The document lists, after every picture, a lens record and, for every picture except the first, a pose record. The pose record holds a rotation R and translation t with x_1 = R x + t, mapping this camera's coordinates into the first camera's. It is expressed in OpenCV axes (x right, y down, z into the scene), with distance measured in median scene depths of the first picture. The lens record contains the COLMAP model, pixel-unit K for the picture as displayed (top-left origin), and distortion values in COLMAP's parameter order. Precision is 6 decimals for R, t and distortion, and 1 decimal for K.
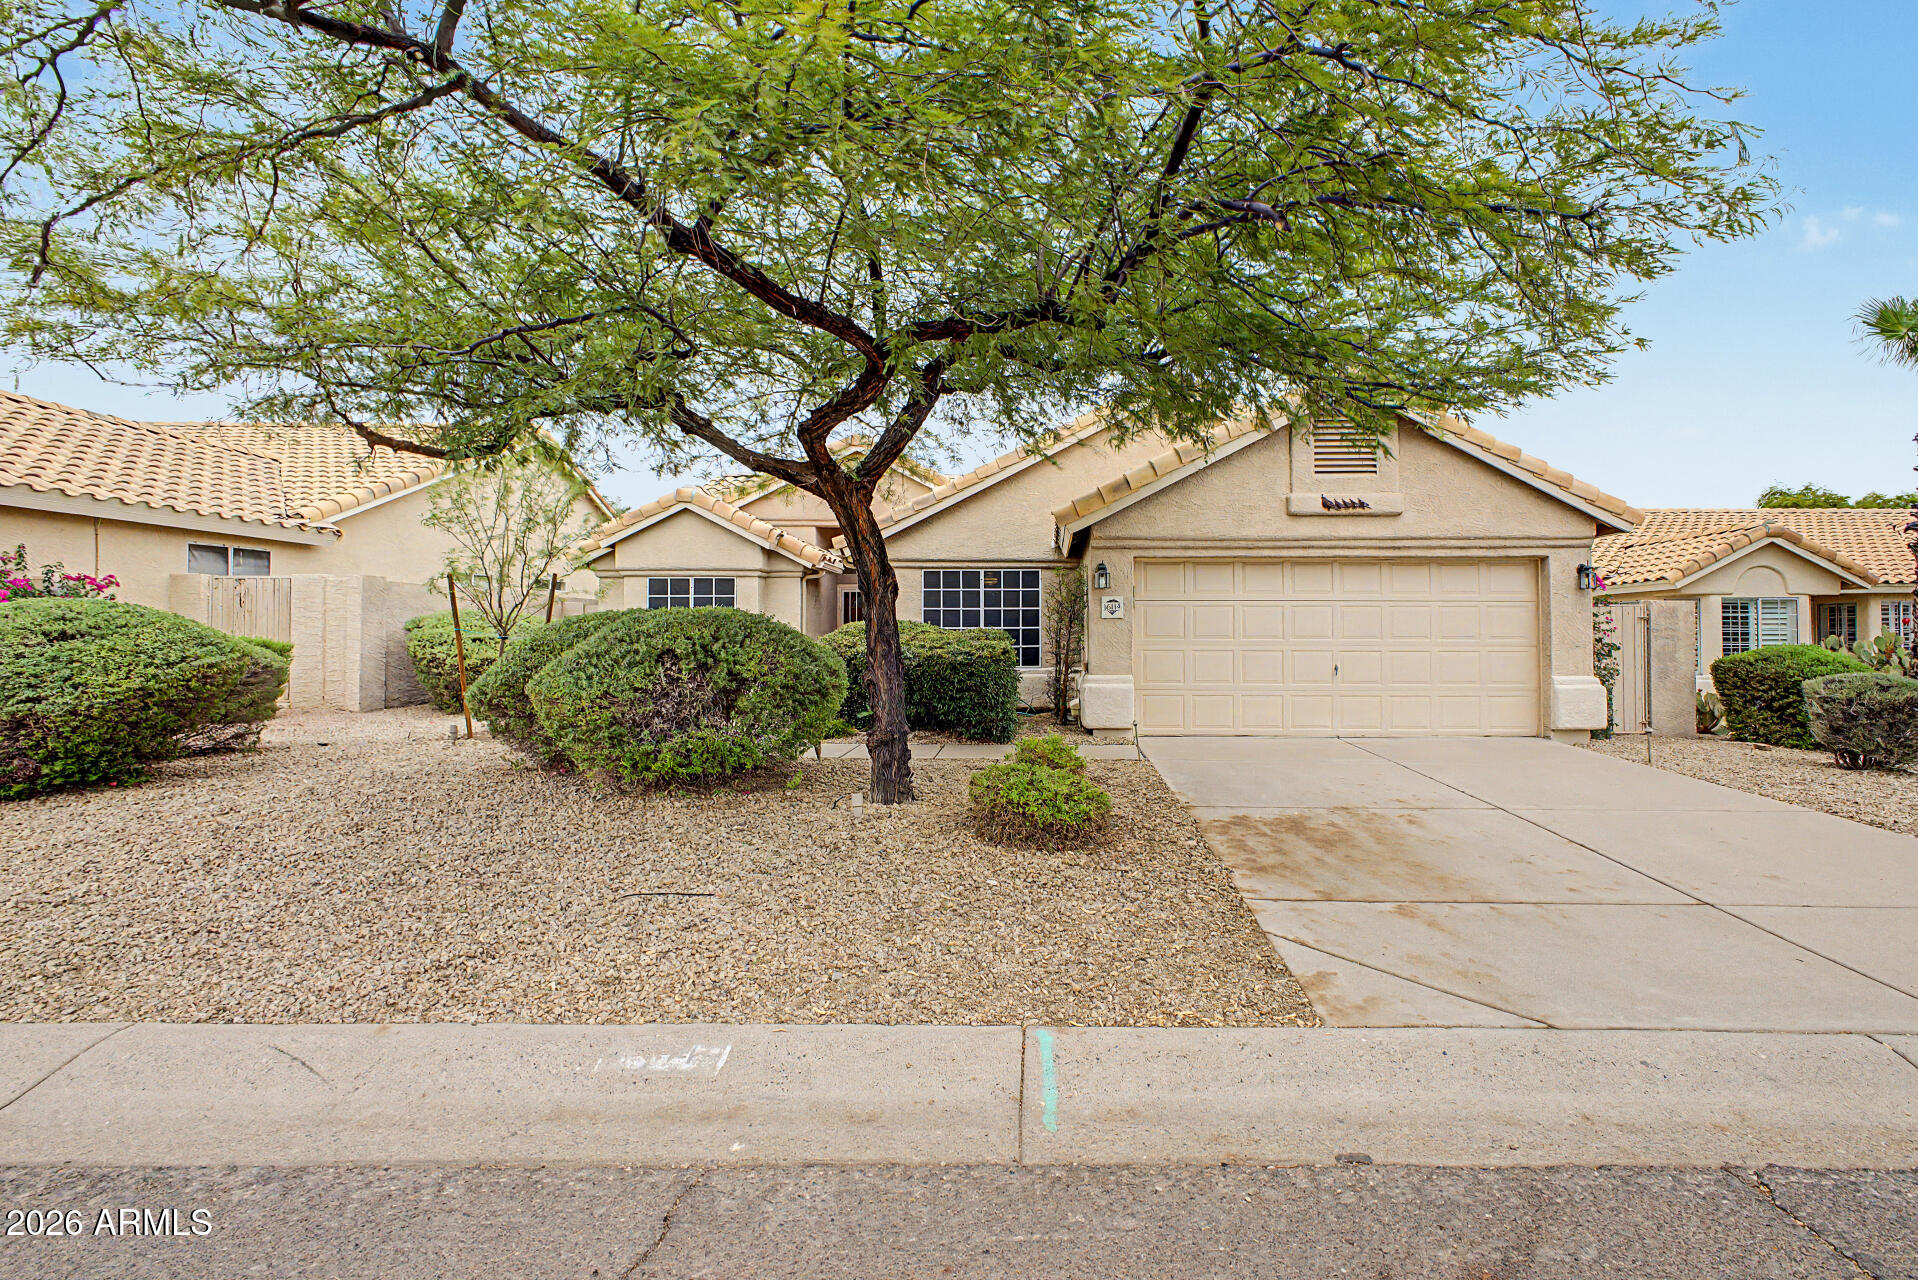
lens RADIAL K [[795.8, 0, 982.9], [0, 795.8, 637.1], [0, 0, 1]] dist [0.013541, 0.000137]
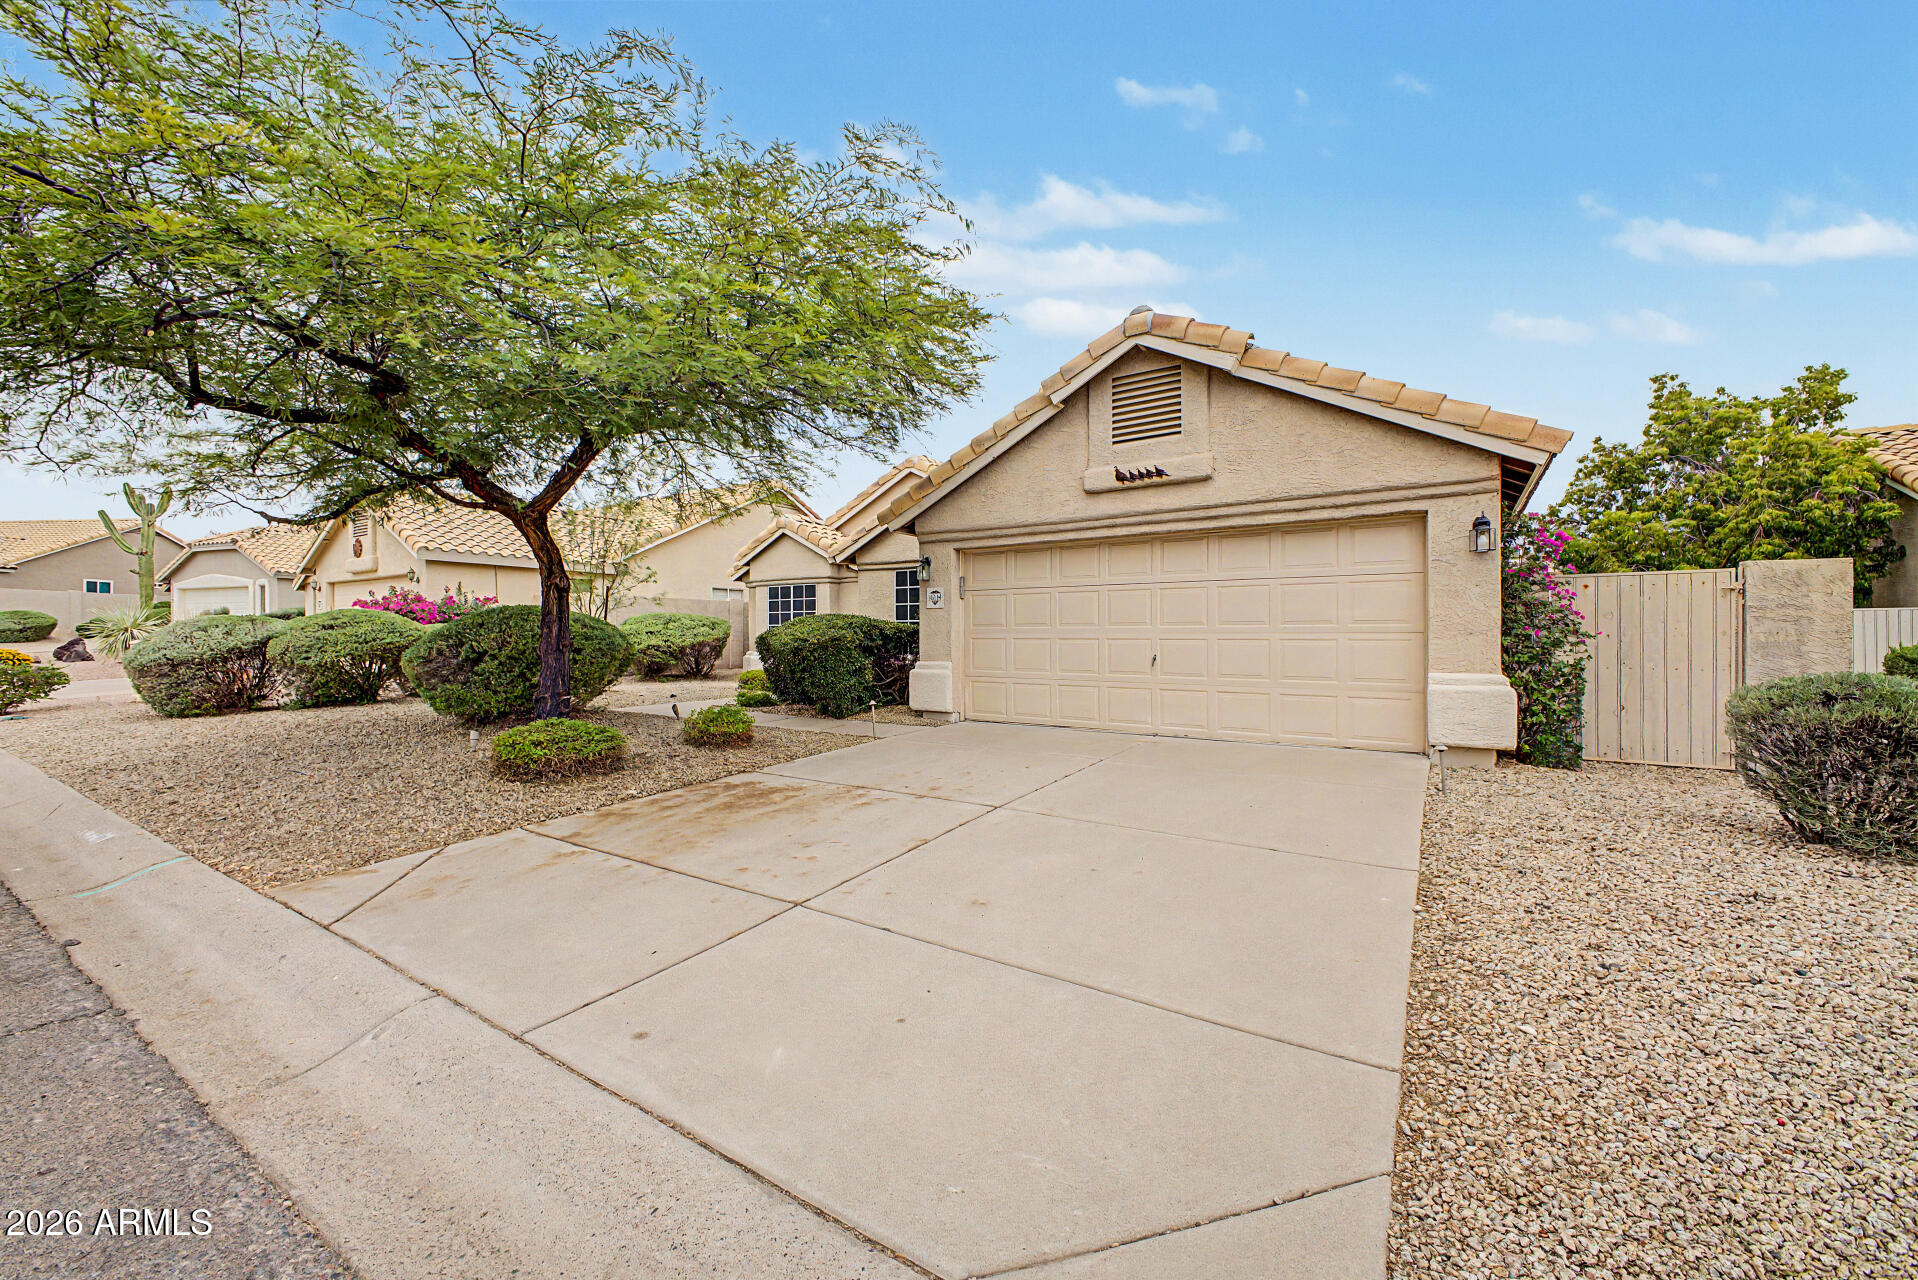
lens RADIAL K [[755.5, 0, 959.0], [0, 755.5, 640.0], [0, 0, 1]] dist [0.037958, -0.018137]
pose [[0.833031, 0.000202, -0.553226, 0.733859], [0.000097, 1.000000, 0.000510, 0.018432], [0.553227, -0.000479, 0.833031, 0.173168]]
